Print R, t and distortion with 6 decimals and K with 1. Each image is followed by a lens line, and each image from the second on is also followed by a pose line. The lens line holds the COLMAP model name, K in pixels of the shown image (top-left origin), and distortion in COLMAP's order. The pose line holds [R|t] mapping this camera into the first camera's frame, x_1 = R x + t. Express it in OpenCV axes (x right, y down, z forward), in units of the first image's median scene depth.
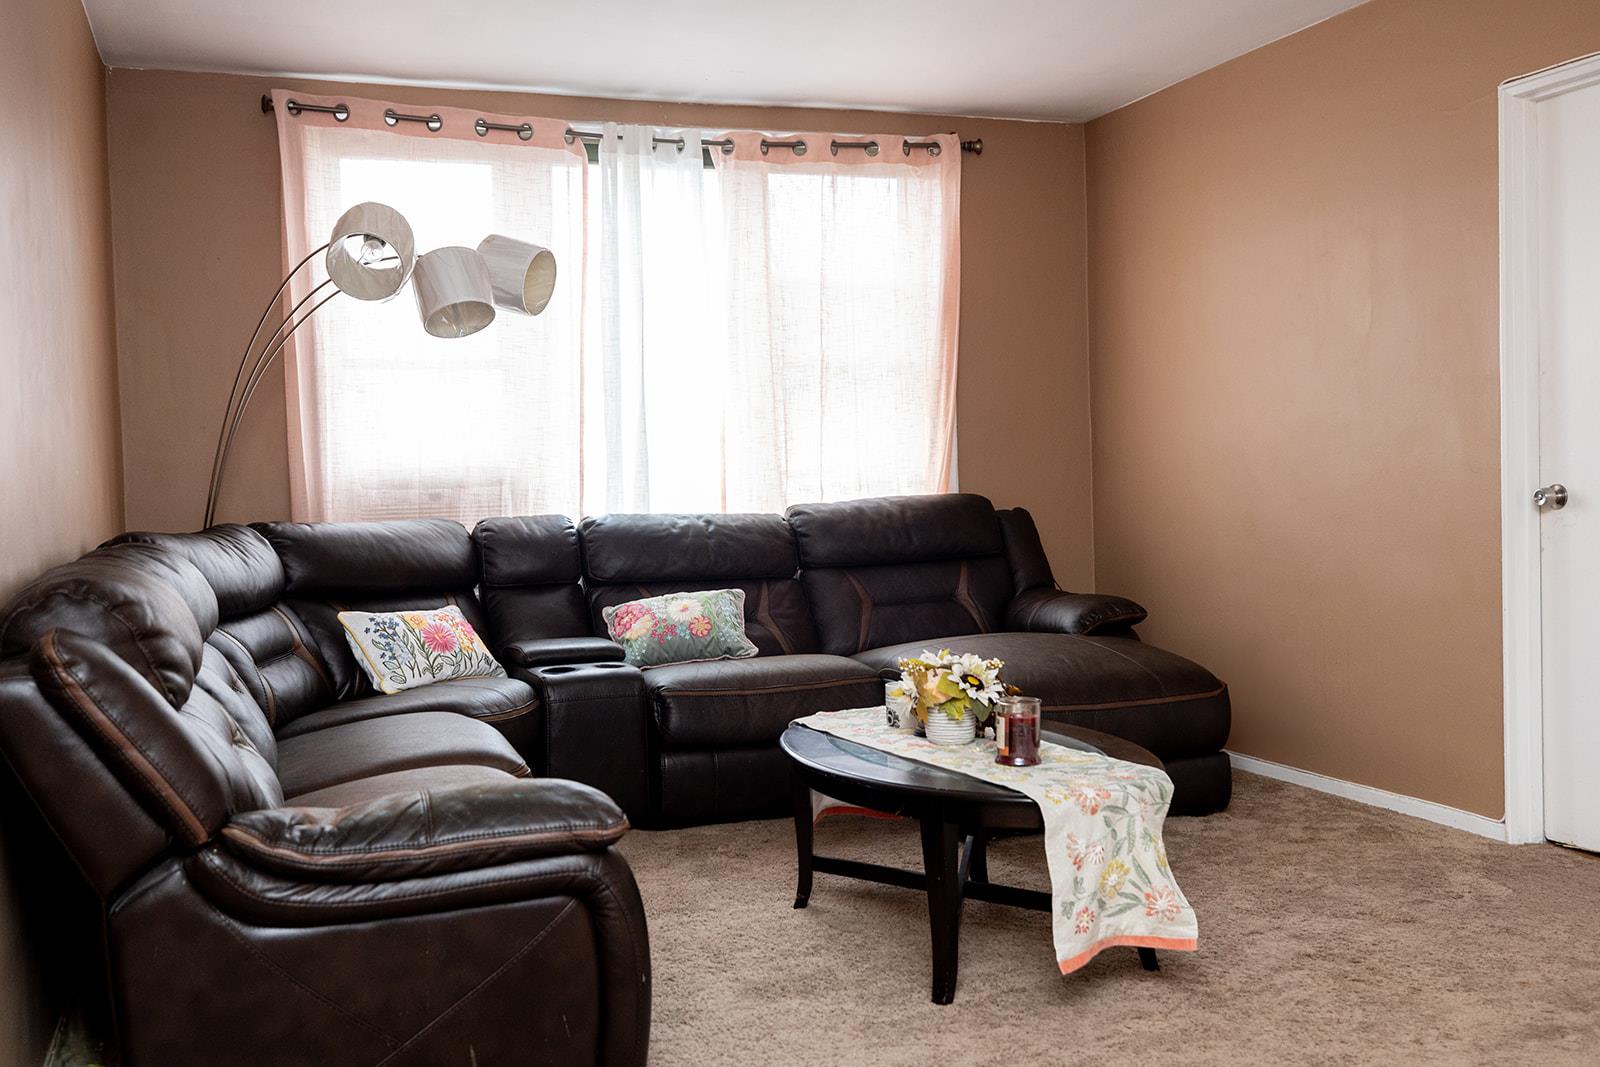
lens RADIAL K [[1579.4, 0, 800.0], [0, 1579.4, 533.5], [0, 0, 1]] dist [0.008382, -0.005744]
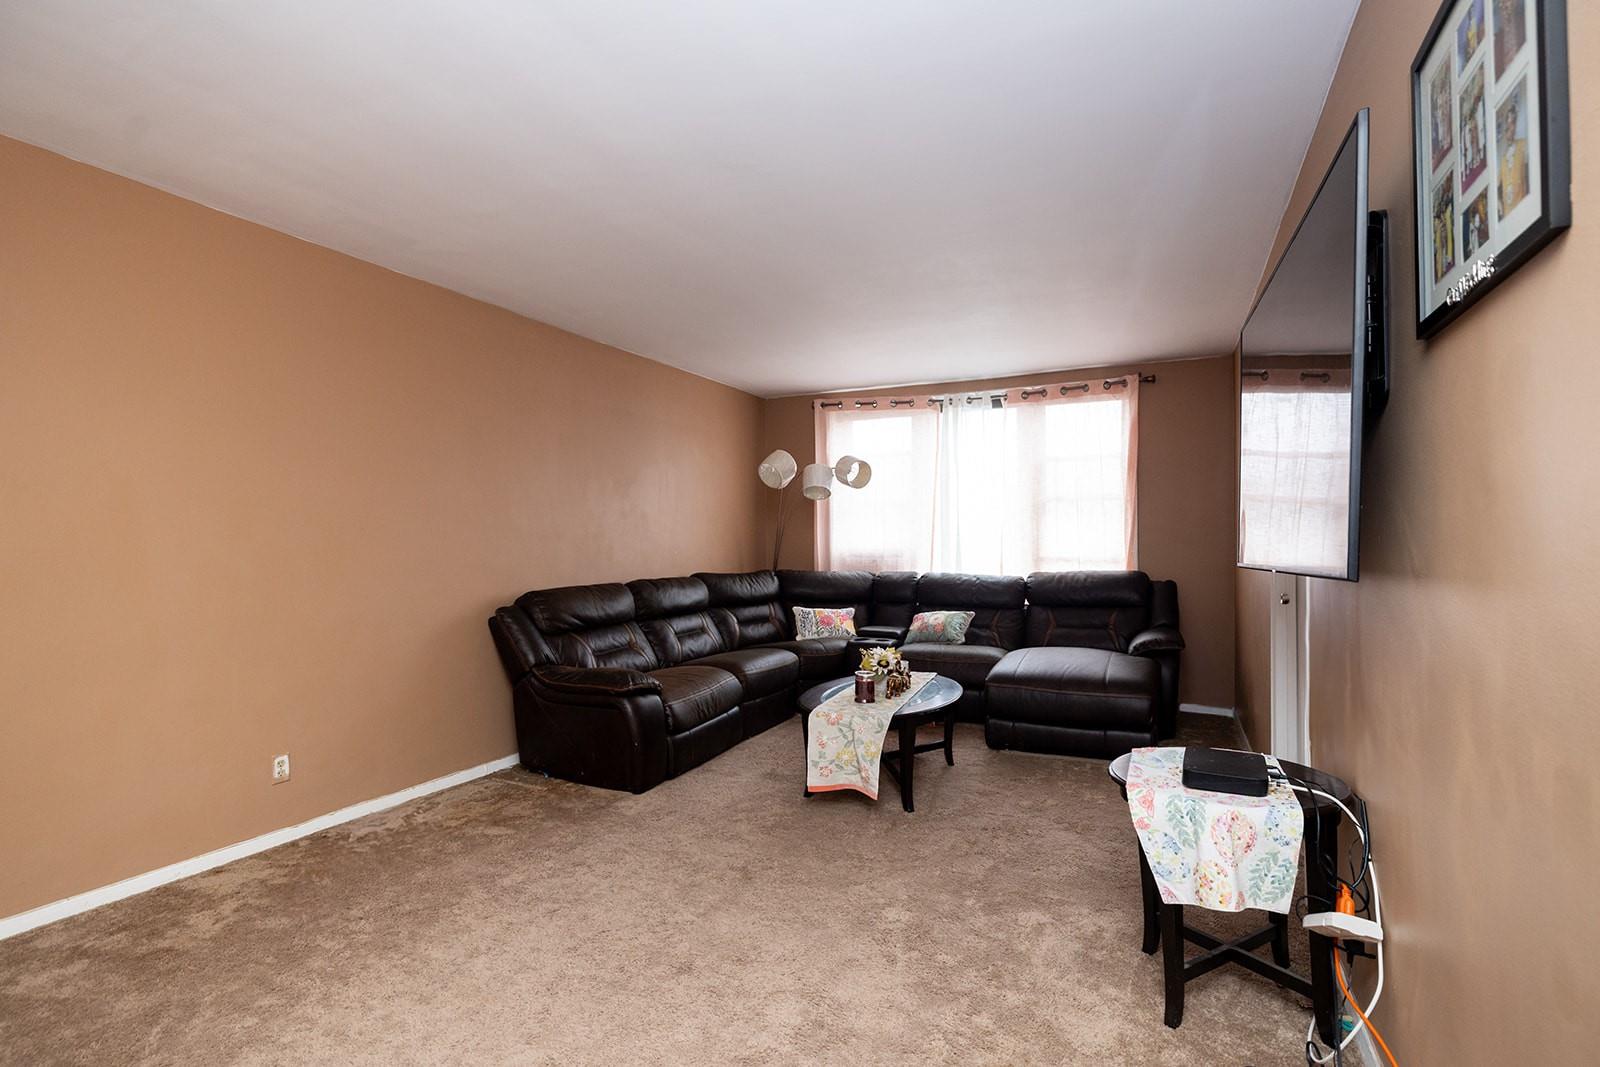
lens RADIAL K [[791.0, 0, 798.9], [0, 791.0, 532.7], [0, 0, 1]] dist [-0.000660, -0.000048]
pose [[0.690959, 0.017370, -0.722685, 0.540528], [-0.041104, 0.999038, -0.015288, -0.042825], [0.721724, 0.040268, 0.691009, 0.101618]]
